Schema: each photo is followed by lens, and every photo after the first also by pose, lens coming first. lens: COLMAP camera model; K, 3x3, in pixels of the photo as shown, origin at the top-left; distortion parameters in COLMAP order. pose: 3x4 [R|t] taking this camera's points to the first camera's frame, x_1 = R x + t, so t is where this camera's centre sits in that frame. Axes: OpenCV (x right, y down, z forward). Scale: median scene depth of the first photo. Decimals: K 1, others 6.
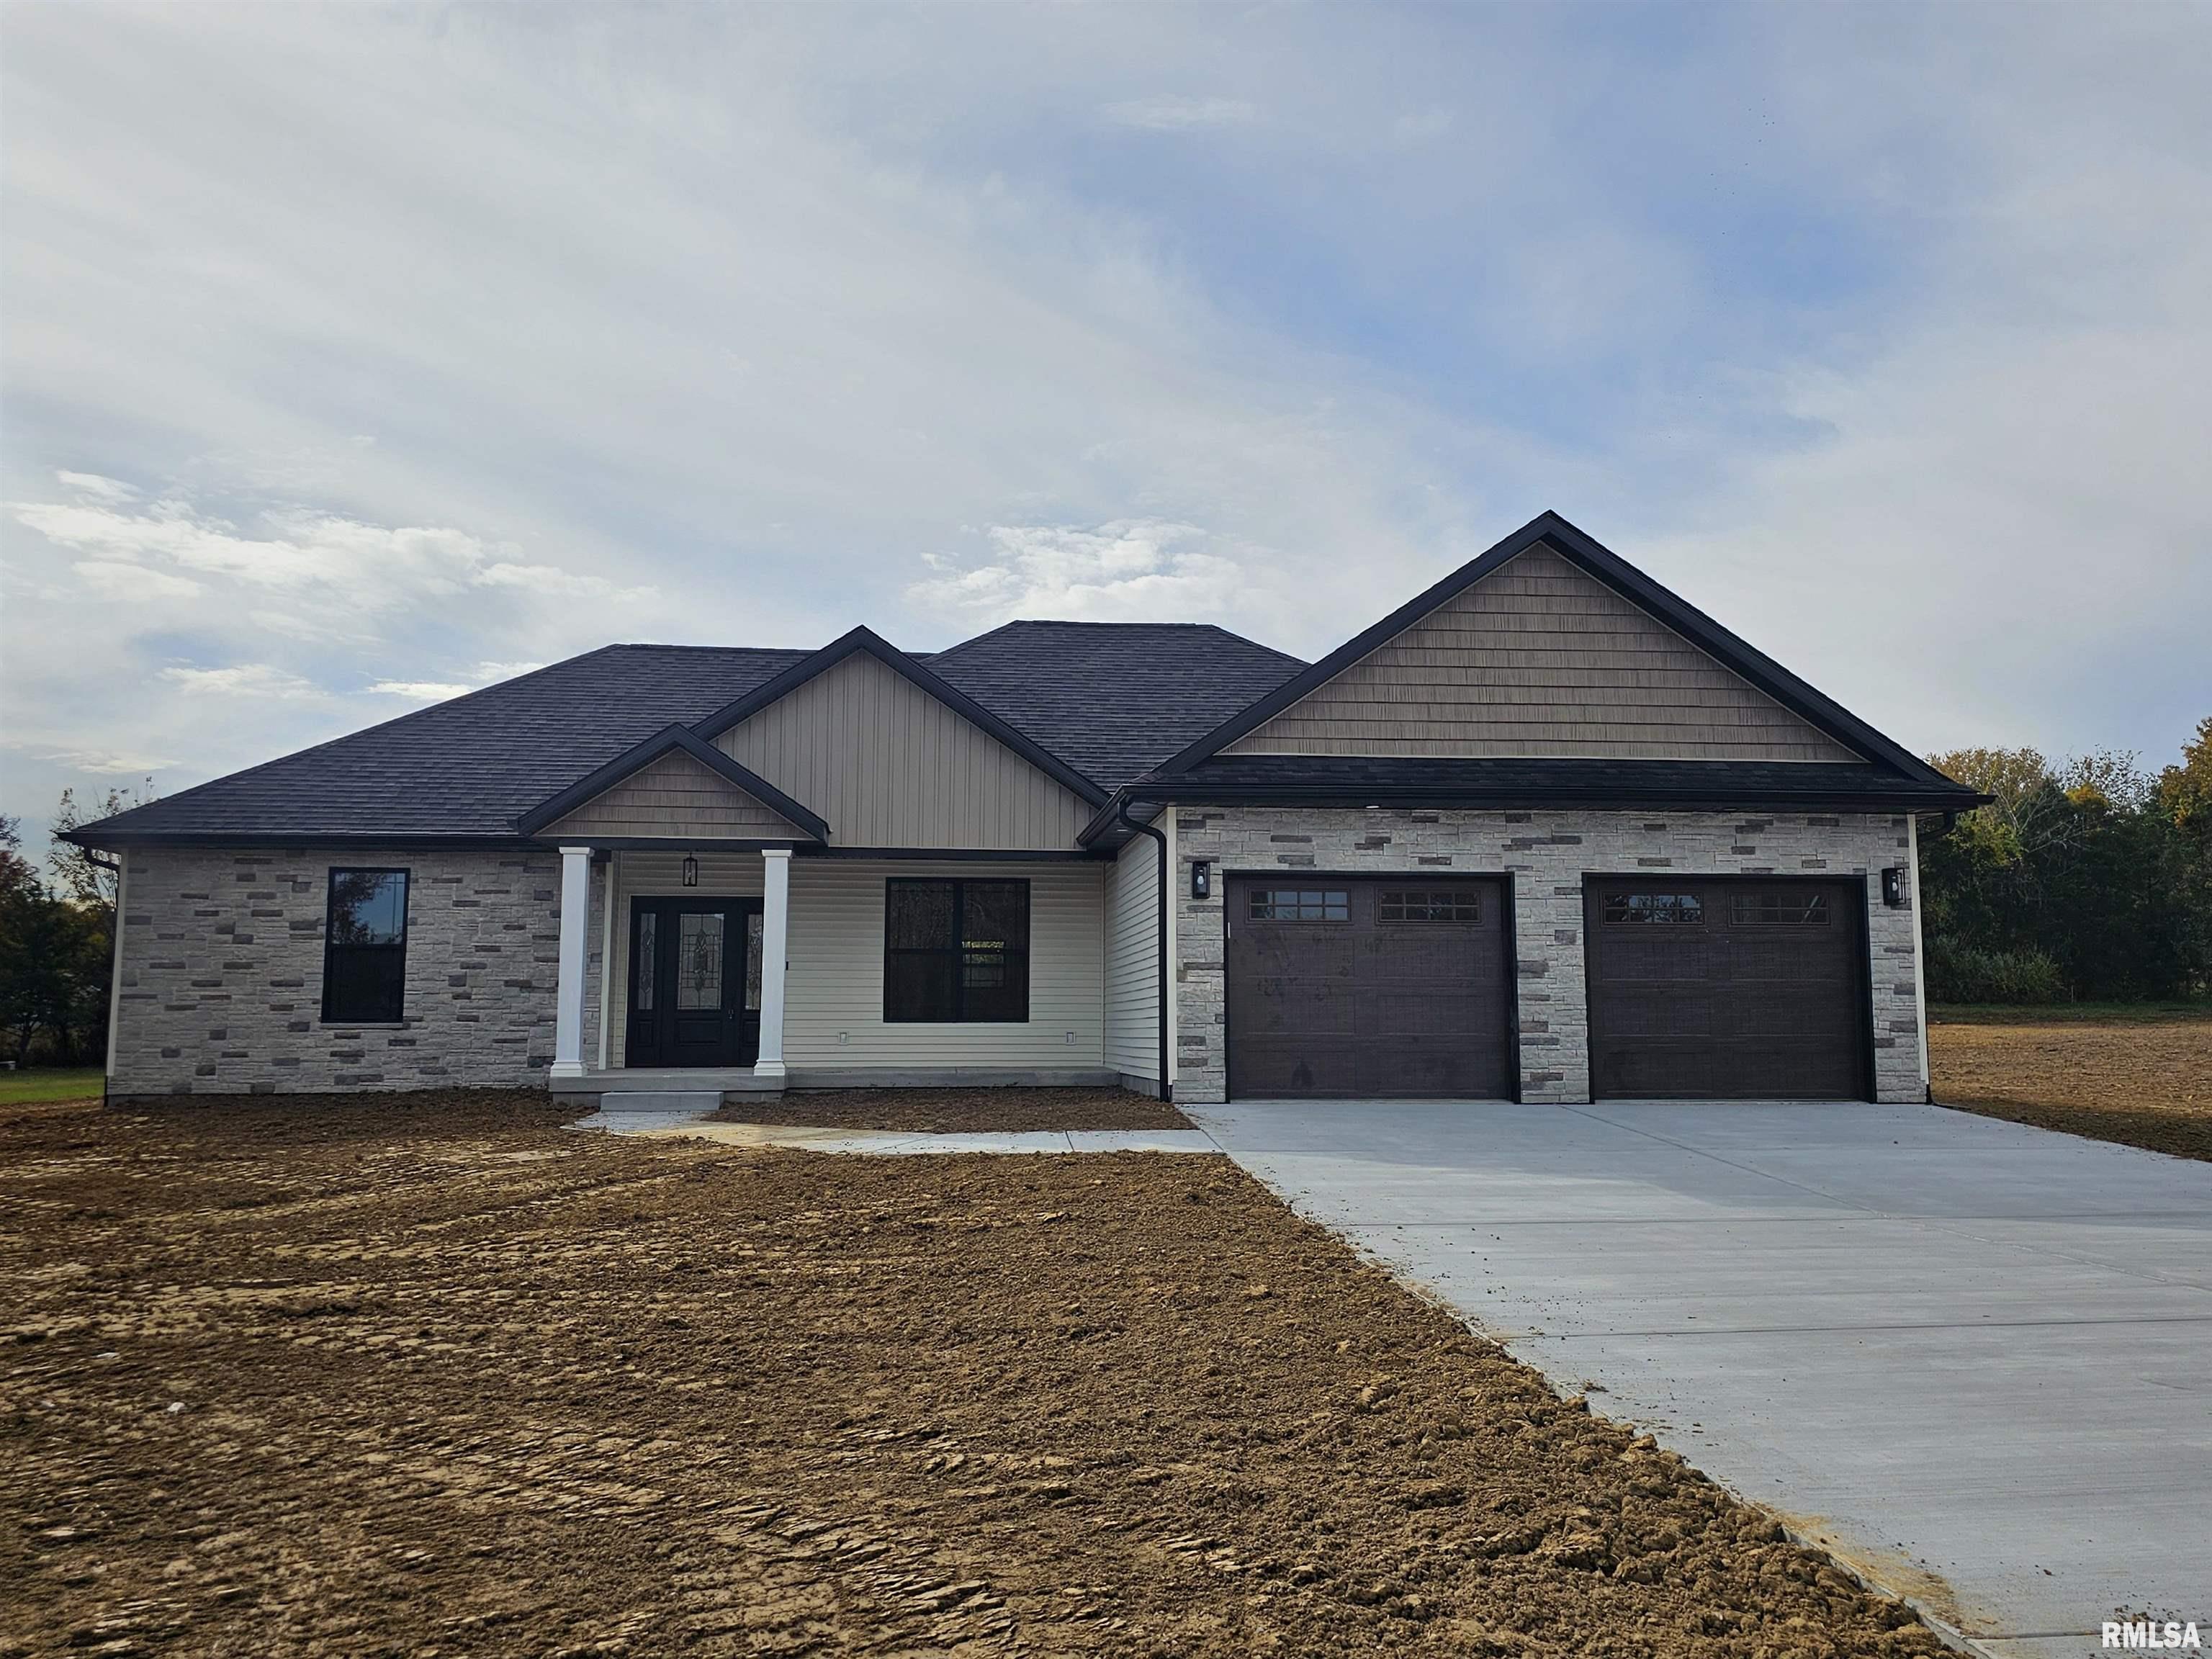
lens RADIAL K [[1879.5, 0, 1107.0], [0, 1879.5, 802.4], [0, 0, 1]] dist [0.065676, -0.071638]
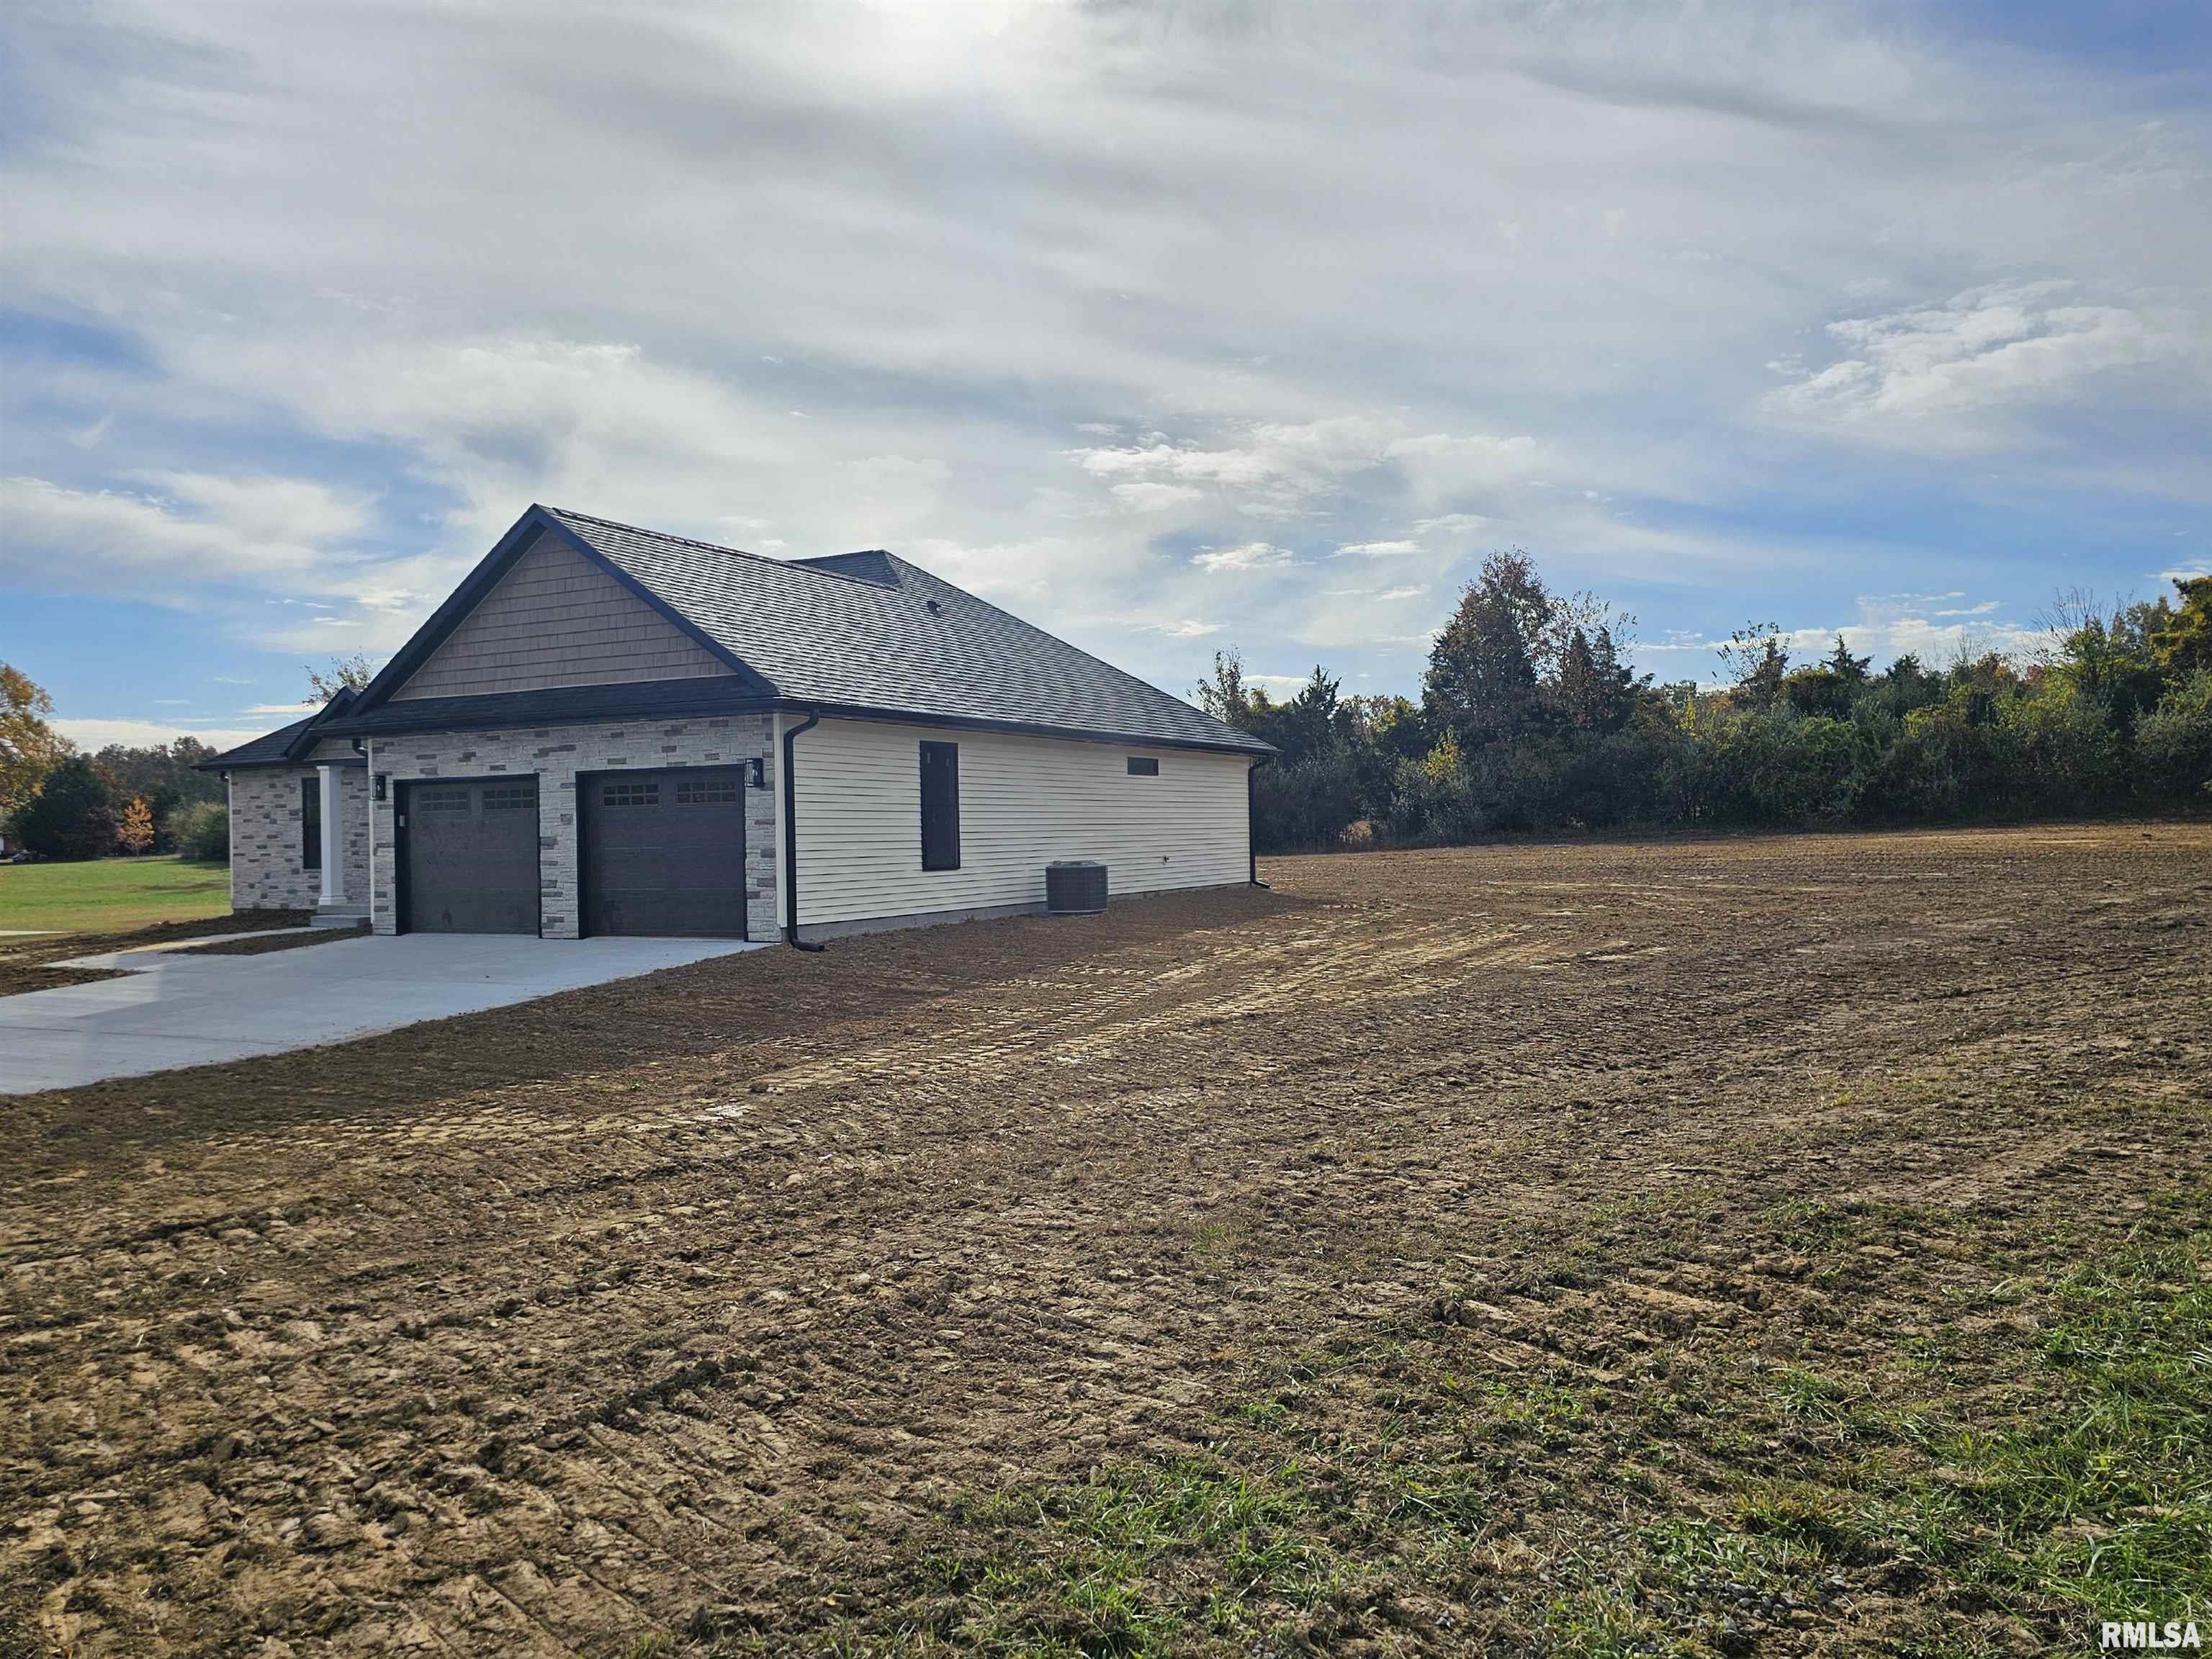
lens RADIAL K [[1607.3, 0, 1121.6], [0, 1607.3, 835.2], [0, 0, 1]] dist [0.086530, -0.030995]
pose [[0.824797, -0.012429, -0.565292, 1.072056], [0.087569, 0.990504, 0.105991, -0.005933], [0.558607, -0.136923, 0.818053, 0.223301]]
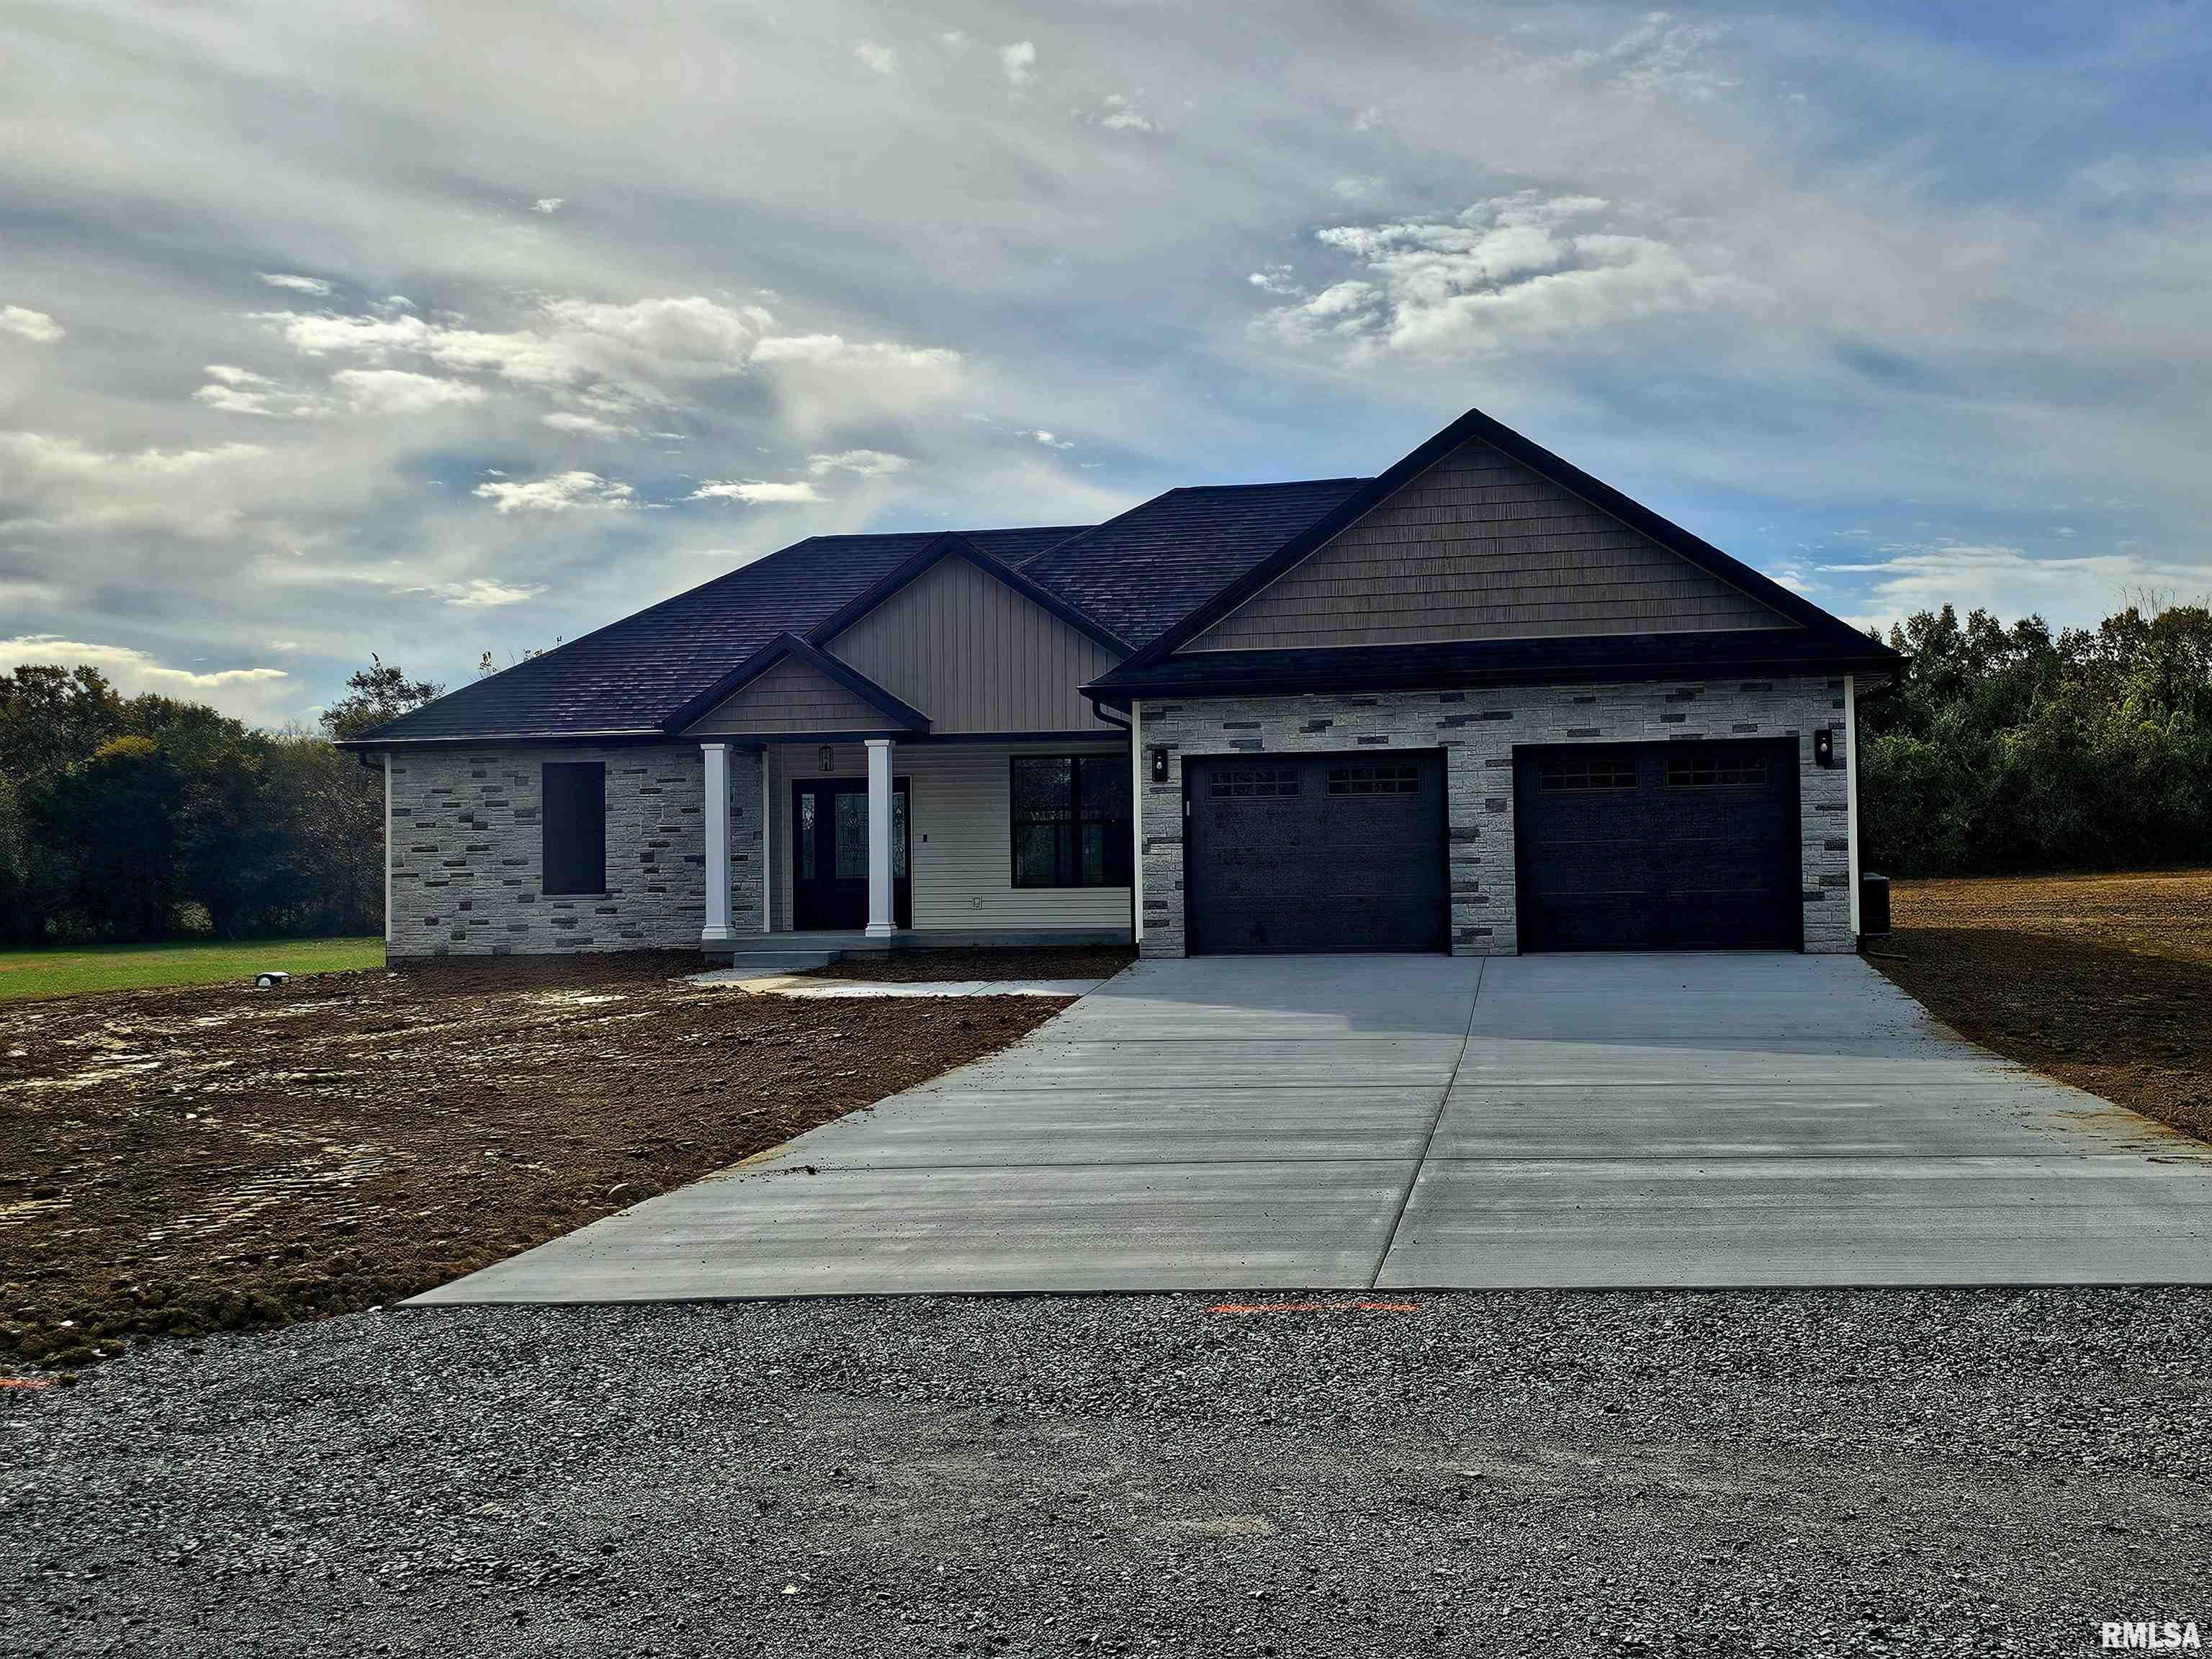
lens RADIAL K [[2385.2, 0, 1086.5], [0, 2385.2, 786.4], [0, 0, 1]] dist [0.071952, 0.000000]
pose [[0.955388, -0.027378, -0.294082, 0.364844], [0.051493, 0.995885, 0.074571, -0.046863], [0.290831, -0.086388, 0.952867, -0.328438]]
